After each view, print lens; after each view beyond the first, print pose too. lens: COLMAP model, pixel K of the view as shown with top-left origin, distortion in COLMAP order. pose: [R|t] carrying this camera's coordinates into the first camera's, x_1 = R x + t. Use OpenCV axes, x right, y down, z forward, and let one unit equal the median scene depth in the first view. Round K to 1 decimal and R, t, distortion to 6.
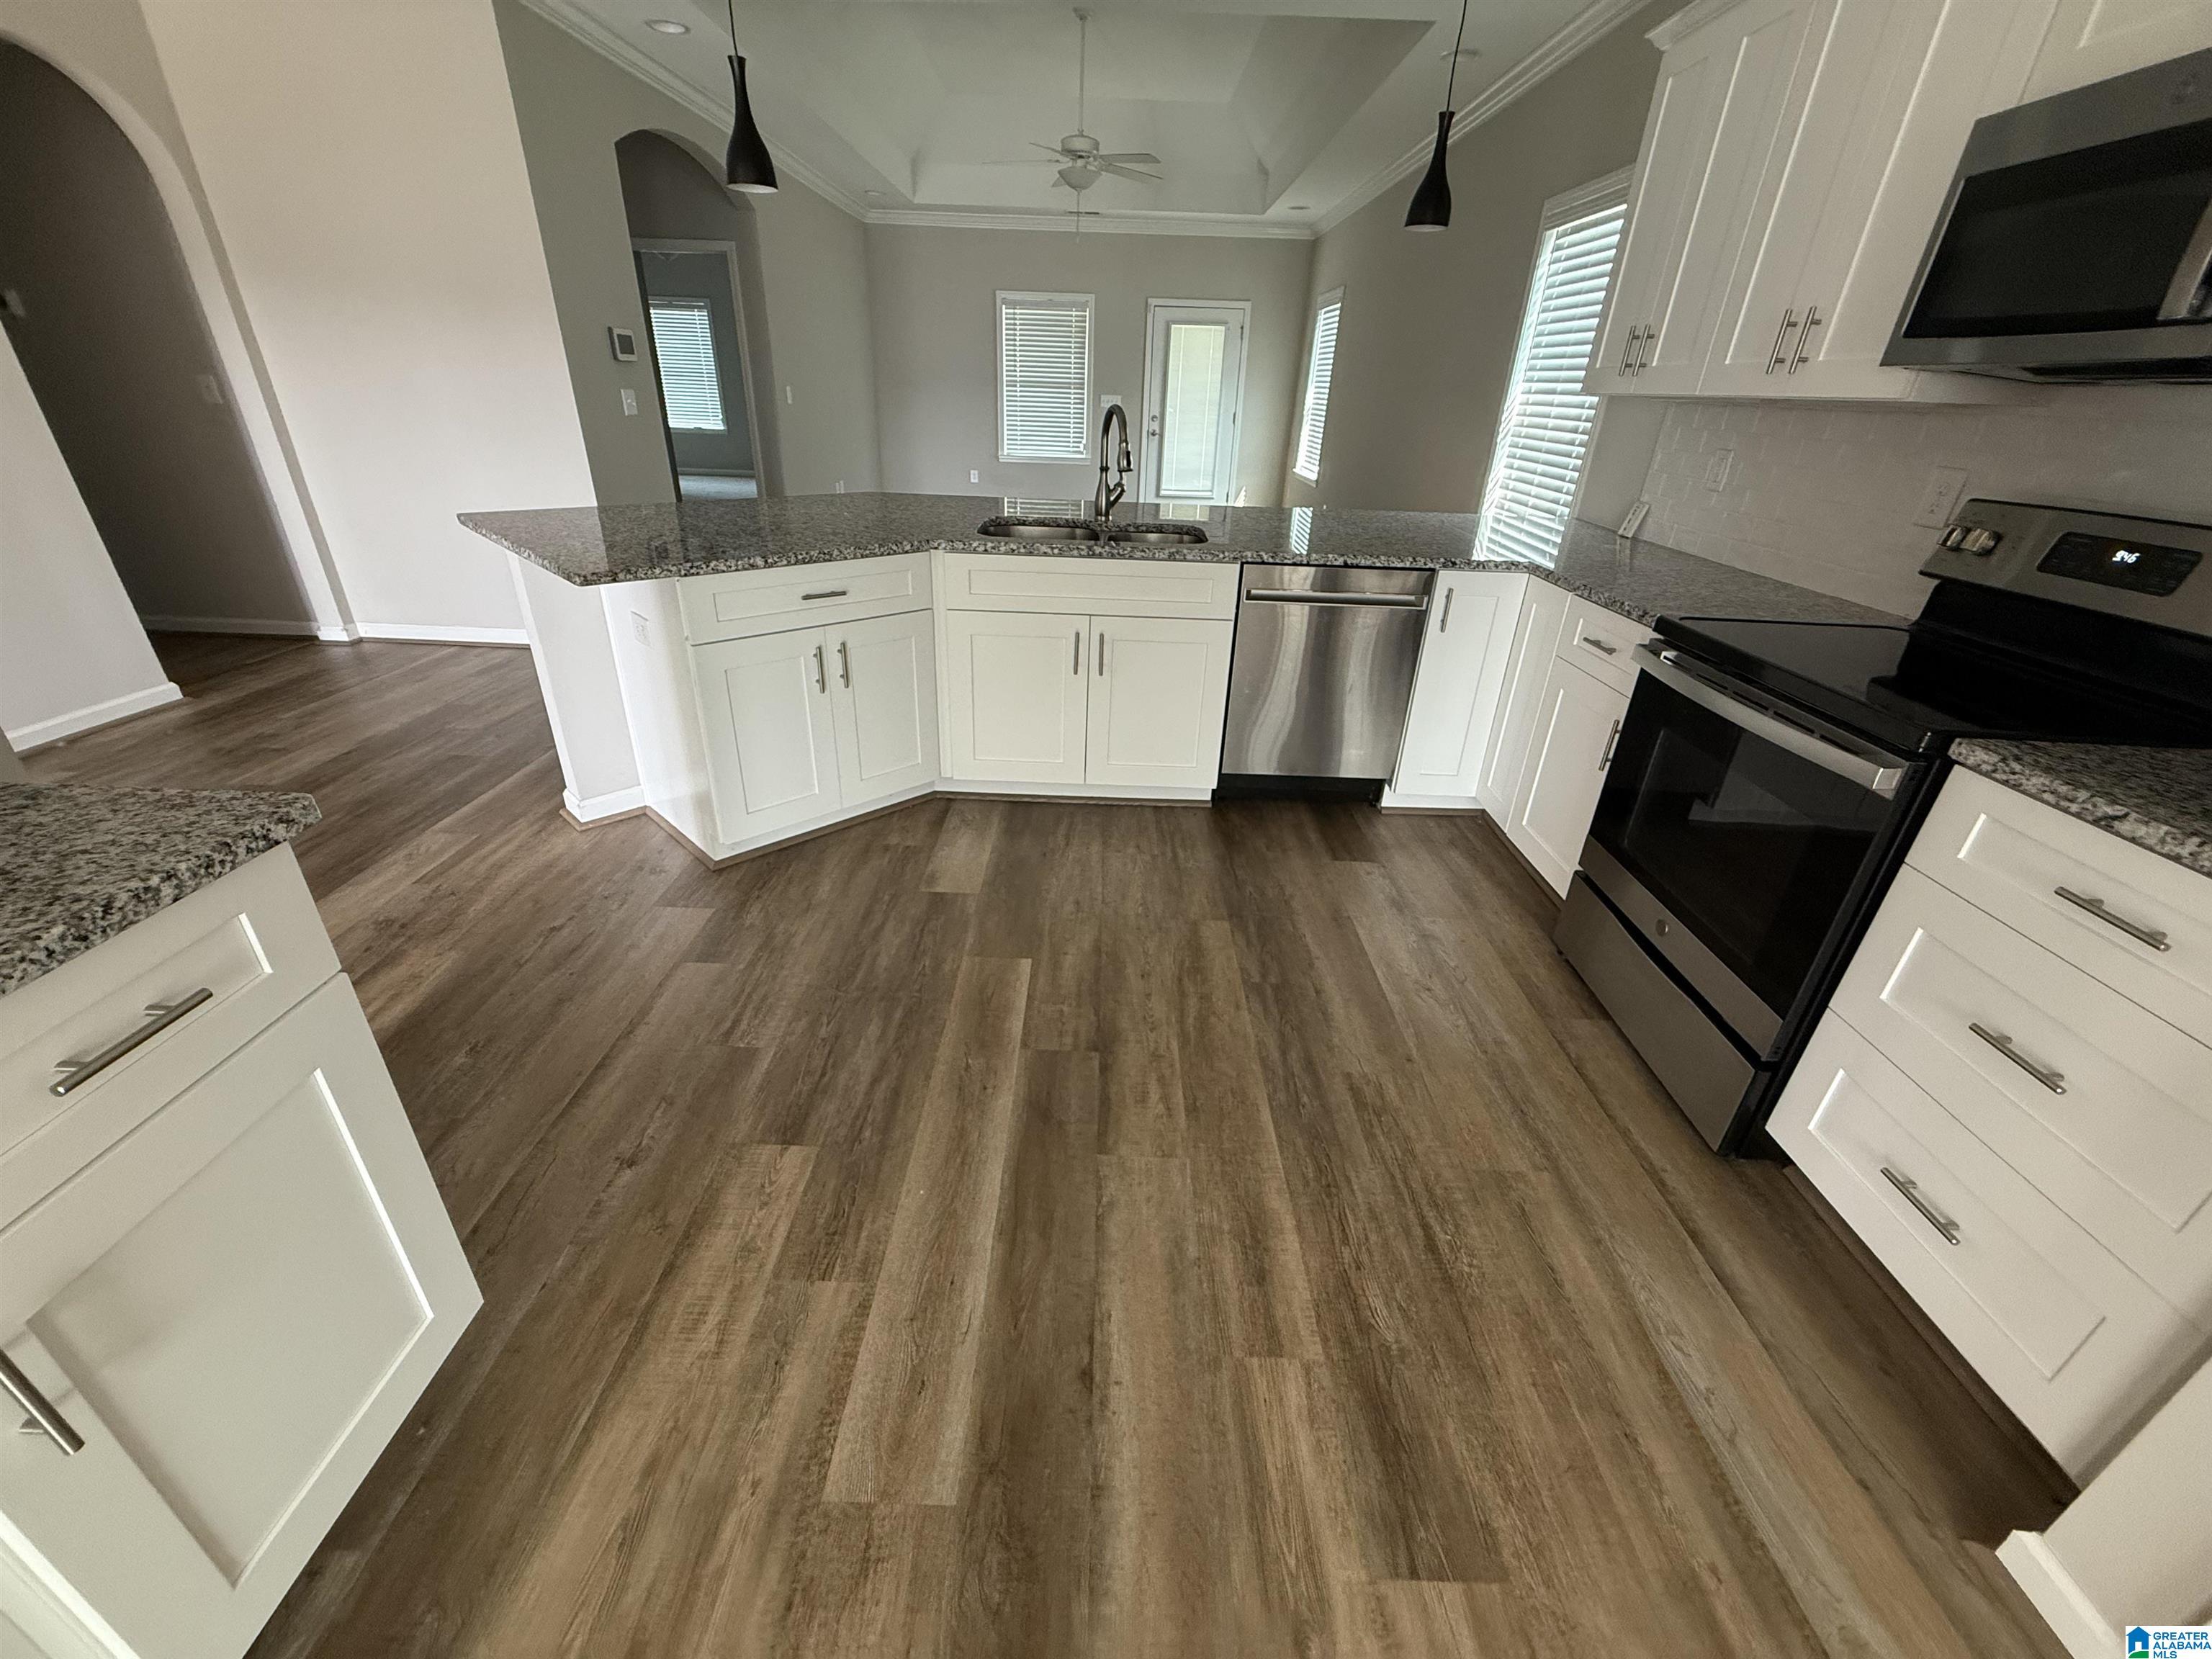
lens RADIAL K [[886.5, 0, 1111.9], [0, 886.5, 834.2], [0, 0, 1]] dist [0.011222, 0.000217]
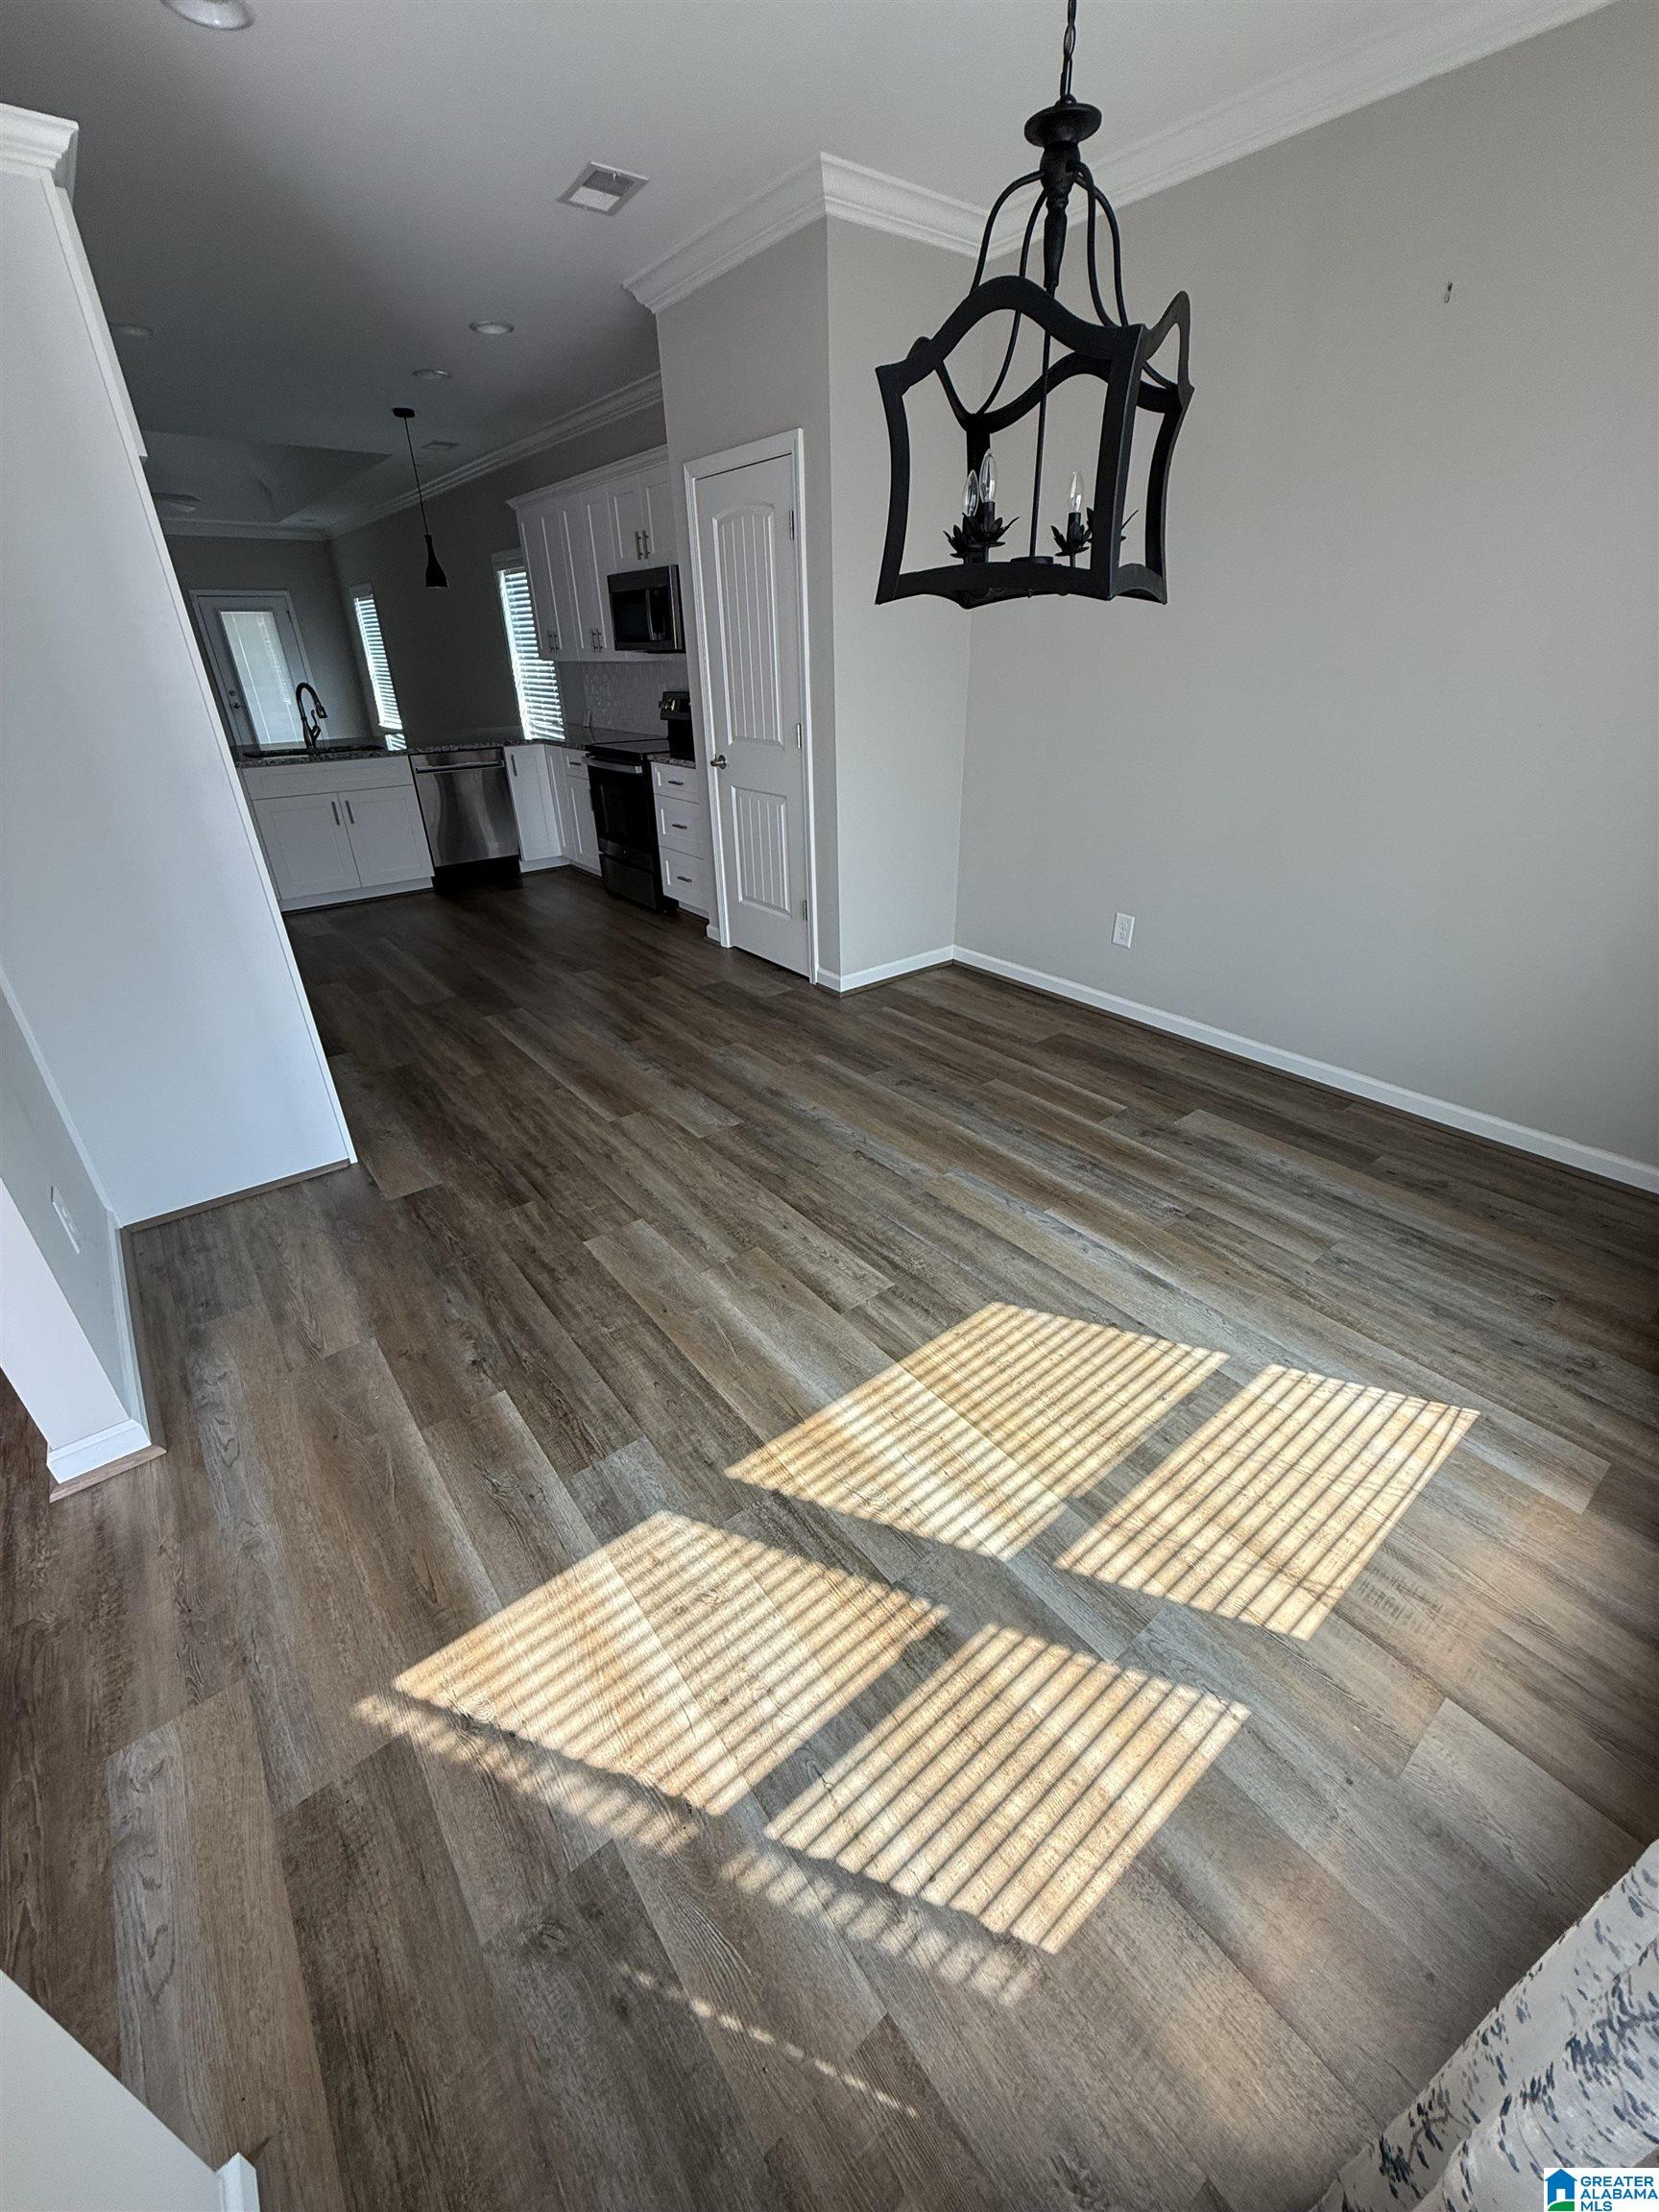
lens RADIAL K [[886.5, 0, 830.9], [0, 886.5, 1098.3], [0, 0, 1]] dist [0.011222, 0.000217]
pose [[0.784253, -0.331285, 0.524592, -0.415404], [0.324769, 0.939623, 0.107860, 0.517204], [-0.528651, 0.085782, 0.844493, -1.146688]]
